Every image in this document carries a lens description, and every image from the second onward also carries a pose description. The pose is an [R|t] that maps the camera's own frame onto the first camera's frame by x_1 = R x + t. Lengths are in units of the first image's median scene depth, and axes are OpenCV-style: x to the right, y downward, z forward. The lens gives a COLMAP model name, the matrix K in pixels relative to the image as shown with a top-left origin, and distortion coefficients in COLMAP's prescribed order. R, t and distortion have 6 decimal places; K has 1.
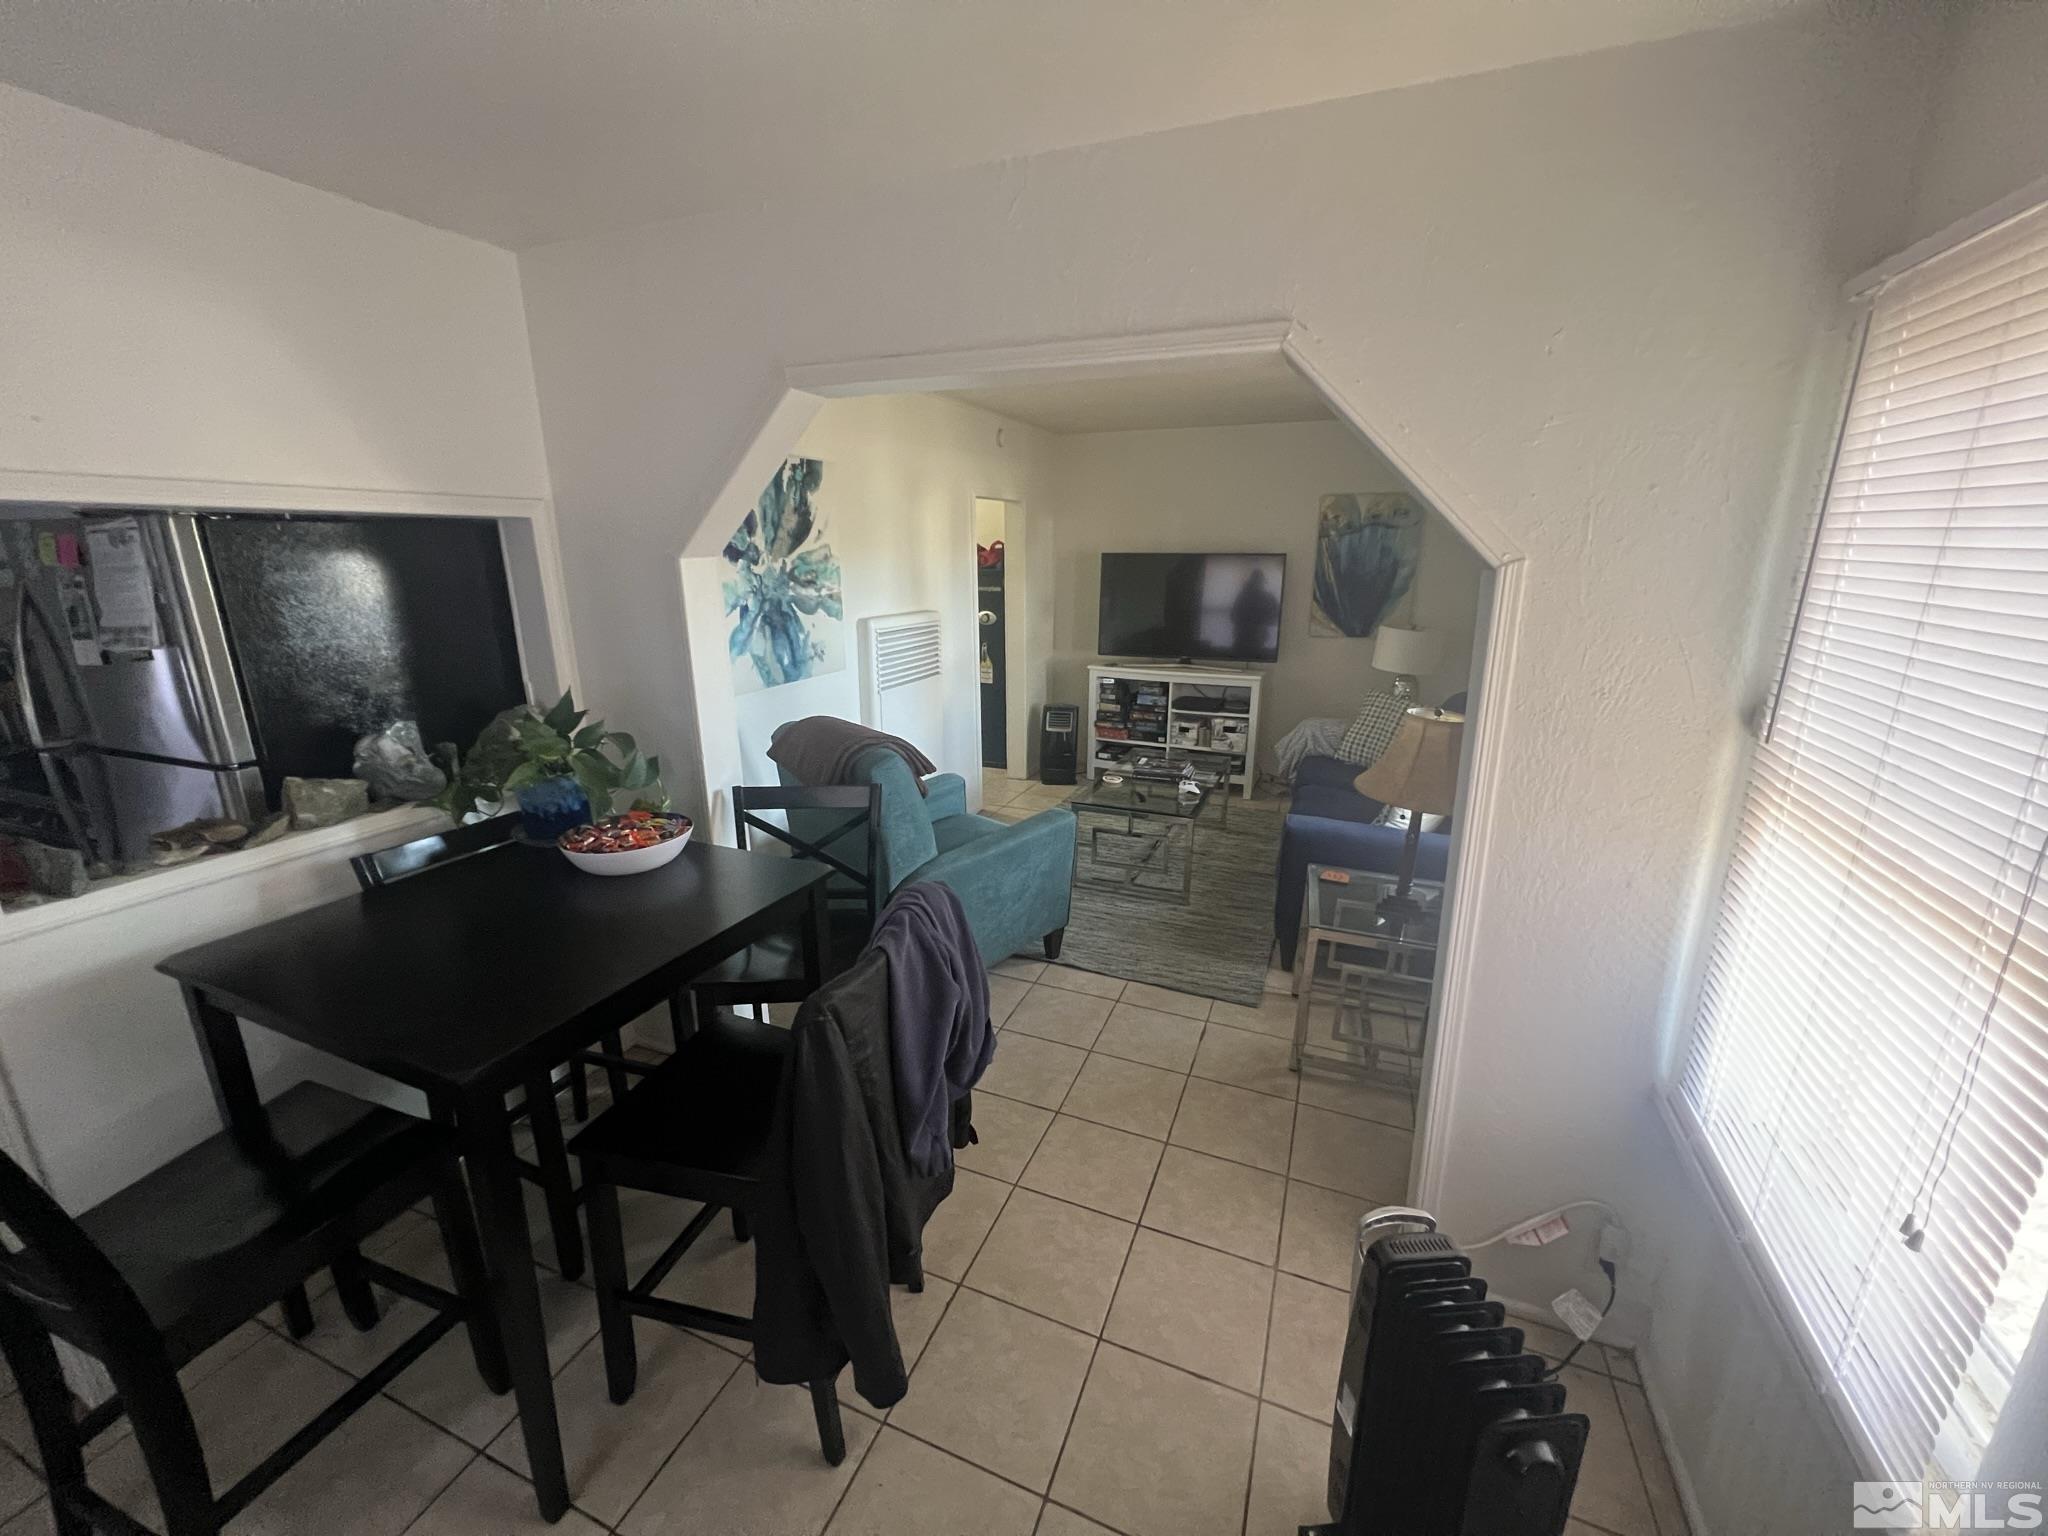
lens RADIAL K [[816.8, 0, 1024.7], [0, 816.8, 764.9], [0, 0, 1]] dist [-0.001623, -0.000127]
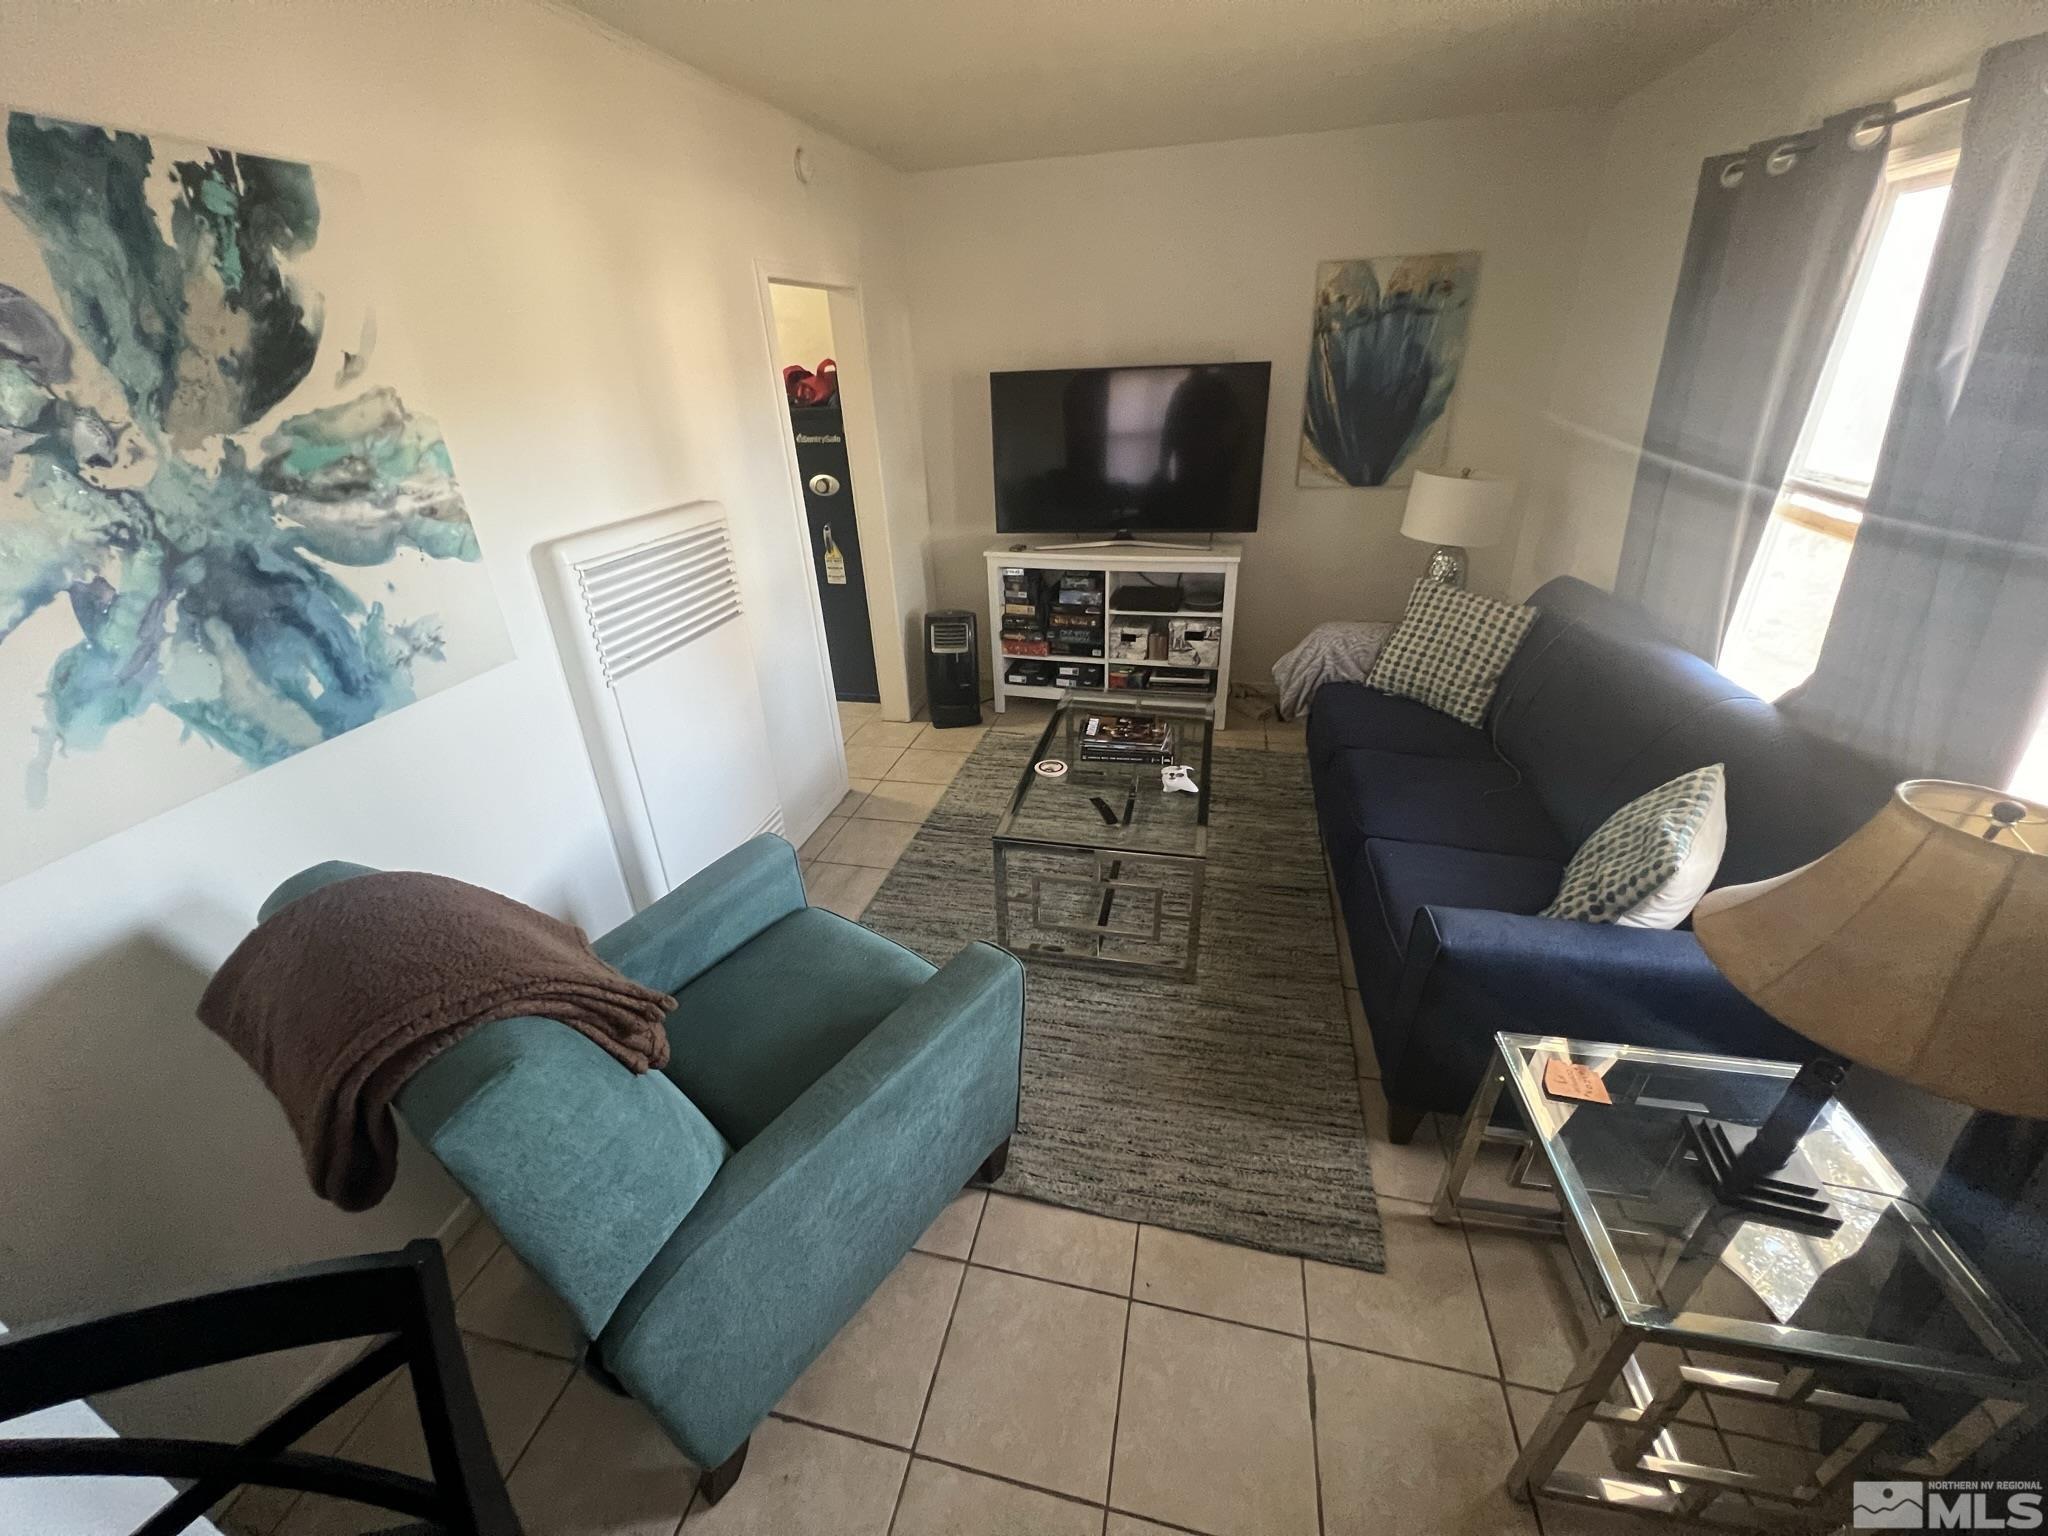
lens RADIAL K [[816.8, 0, 1025.6], [0, 816.8, 765.0], [0, 0, 1]] dist [-0.001623, -0.000127]
pose [[0.986872, -0.103776, 0.123754, 0.012012], [0.077065, 0.975962, 0.203859, -0.107228], [-0.141934, -0.191645, 0.971147, 0.385506]]
